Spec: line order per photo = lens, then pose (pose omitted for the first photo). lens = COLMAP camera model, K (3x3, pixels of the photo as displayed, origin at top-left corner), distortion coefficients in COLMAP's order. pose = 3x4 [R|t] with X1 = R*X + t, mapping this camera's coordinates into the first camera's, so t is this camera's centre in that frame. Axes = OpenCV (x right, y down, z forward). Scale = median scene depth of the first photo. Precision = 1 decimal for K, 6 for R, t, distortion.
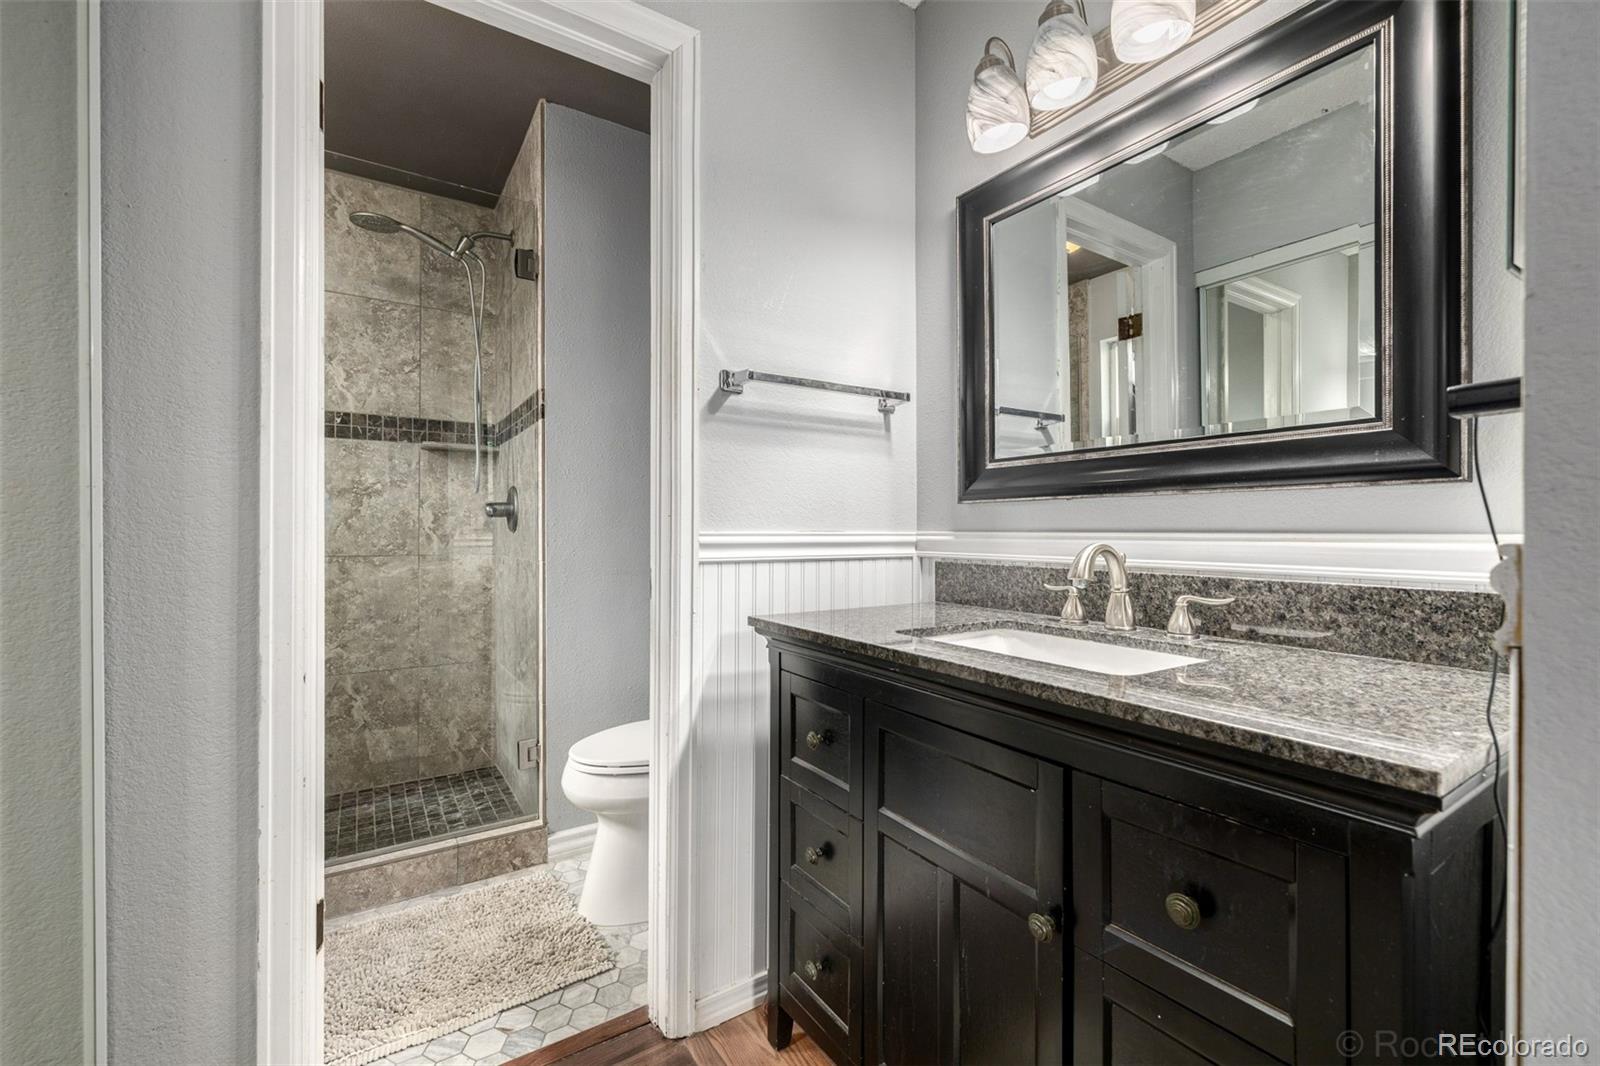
lens RADIAL K [[670.9, 0, 802.3], [0, 670.9, 534.0], [0, 0, 1]] dist [0.001045, 0.000582]
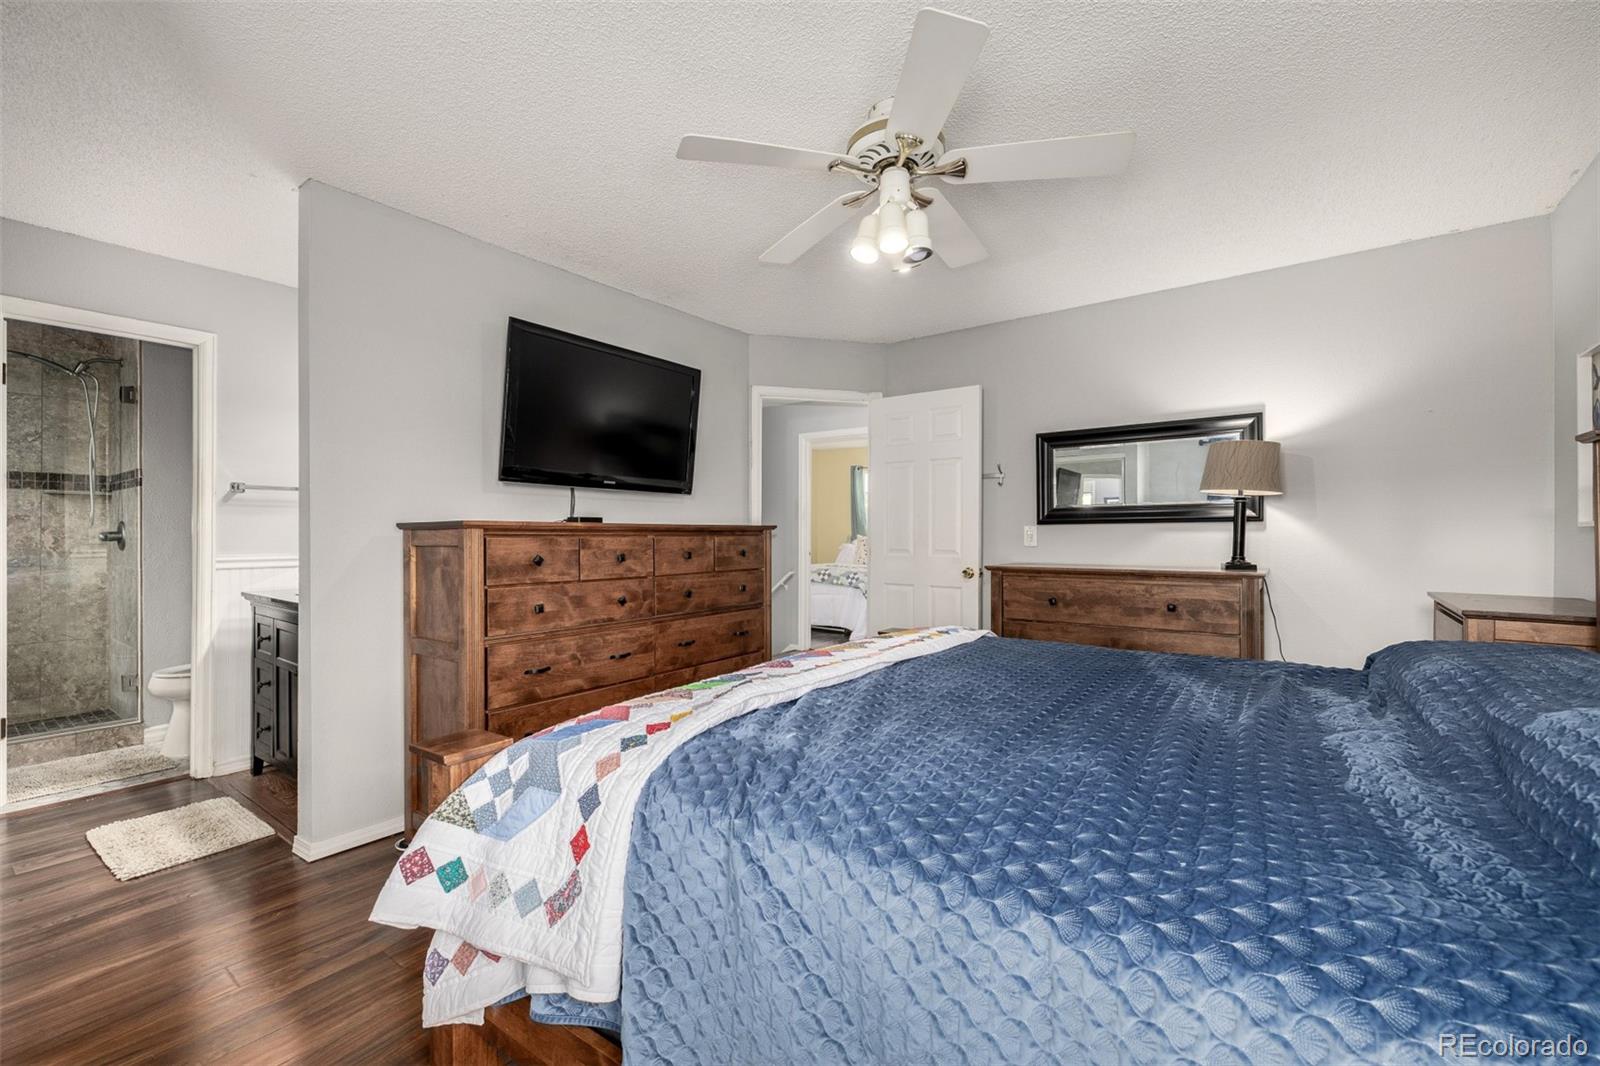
lens RADIAL K [[670.9, 0, 795.9], [0, 670.9, 531.2], [0, 0, 1]] dist [0.001045, 0.000582]
pose [[0.940441, -0.000086, 0.339958, 0.482559], [0.000049, 1.000000, 0.000115, -0.045050], [-0.339958, -0.000092, 0.940441, -0.945819]]
